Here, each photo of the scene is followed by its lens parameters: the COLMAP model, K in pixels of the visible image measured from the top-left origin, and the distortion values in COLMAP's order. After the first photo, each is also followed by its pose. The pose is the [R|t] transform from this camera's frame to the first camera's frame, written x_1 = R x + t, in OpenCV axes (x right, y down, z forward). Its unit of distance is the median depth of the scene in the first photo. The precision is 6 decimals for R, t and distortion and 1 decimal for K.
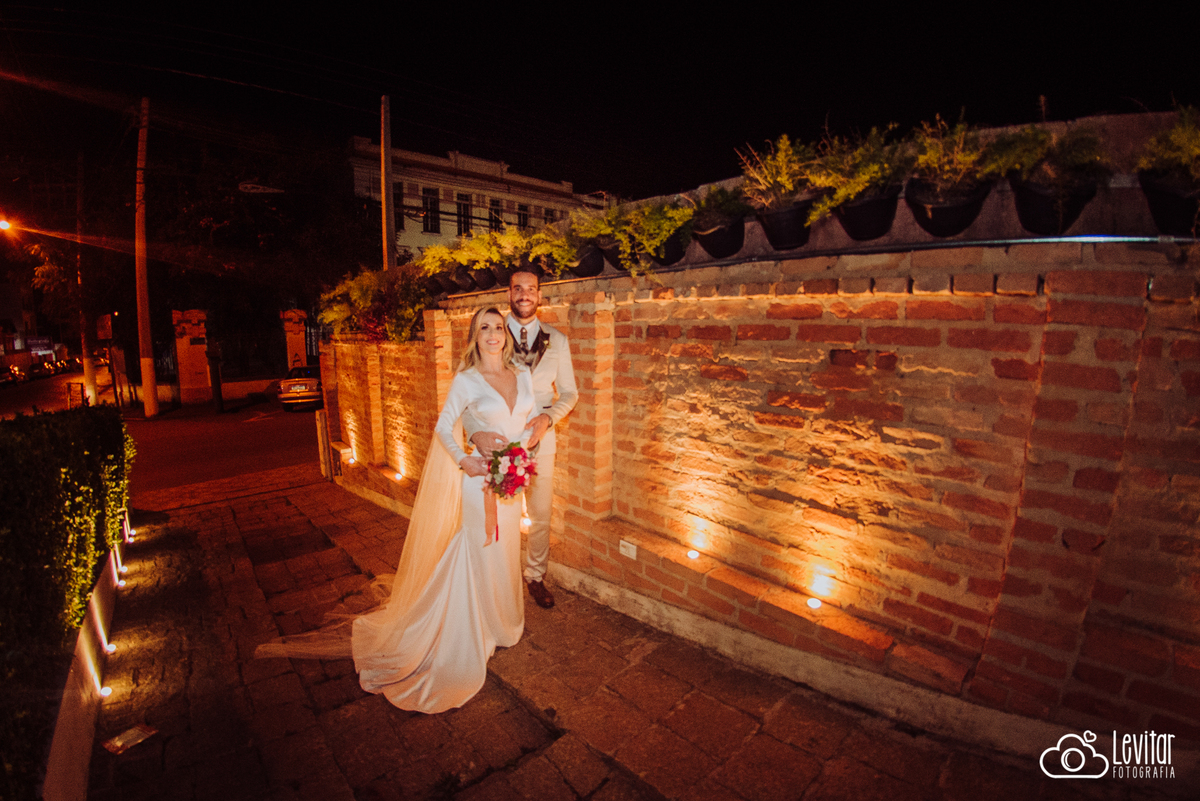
lens RADIAL K [[489.0, 0, 565.2], [0, 489.0, 411.8], [0, 0, 1]] dist [-0.092857, -0.000035]
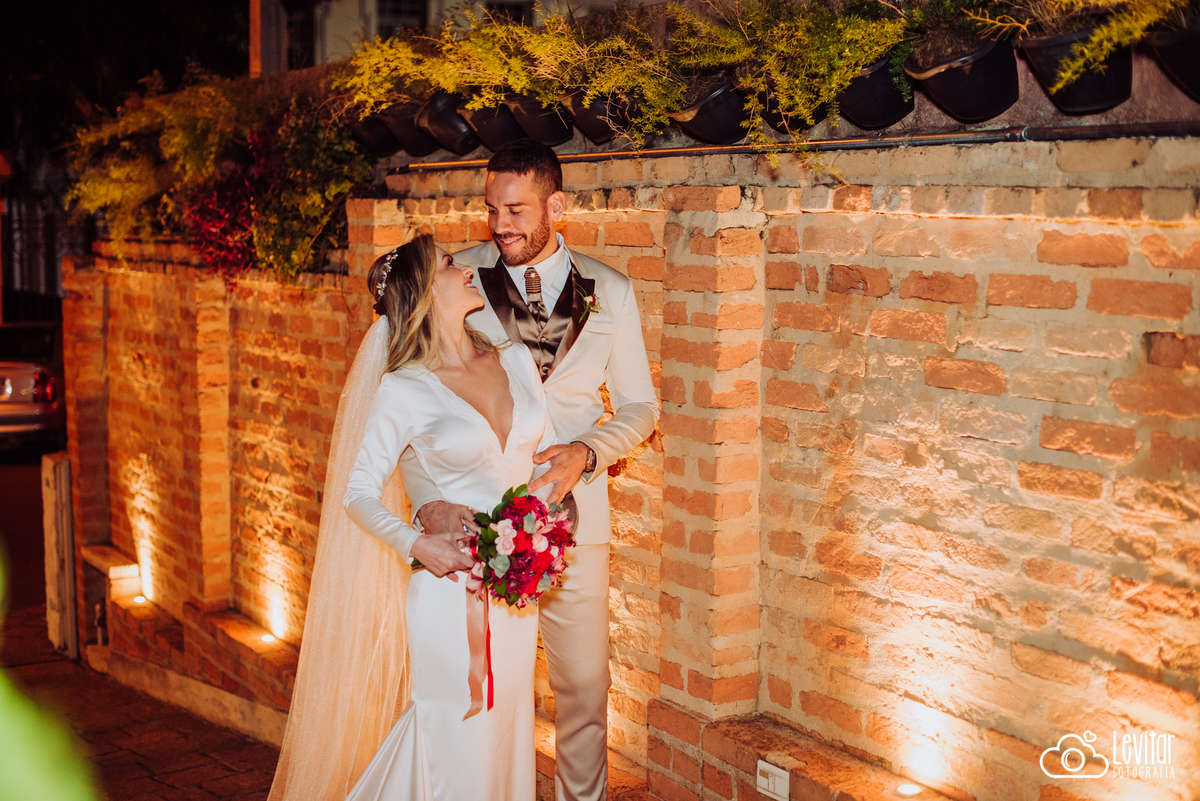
lens RADIAL K [[1682.3, 0, 600.0], [0, 1682.3, 400.5], [0, 0, 1]] dist [-0.132861, 0.015778]
pose [[0.989501, 0.029390, -0.141508, 0.171699], [-0.037782, 0.997659, -0.056992, 0.036218], [0.139502, 0.061740, 0.988295, -0.489510]]
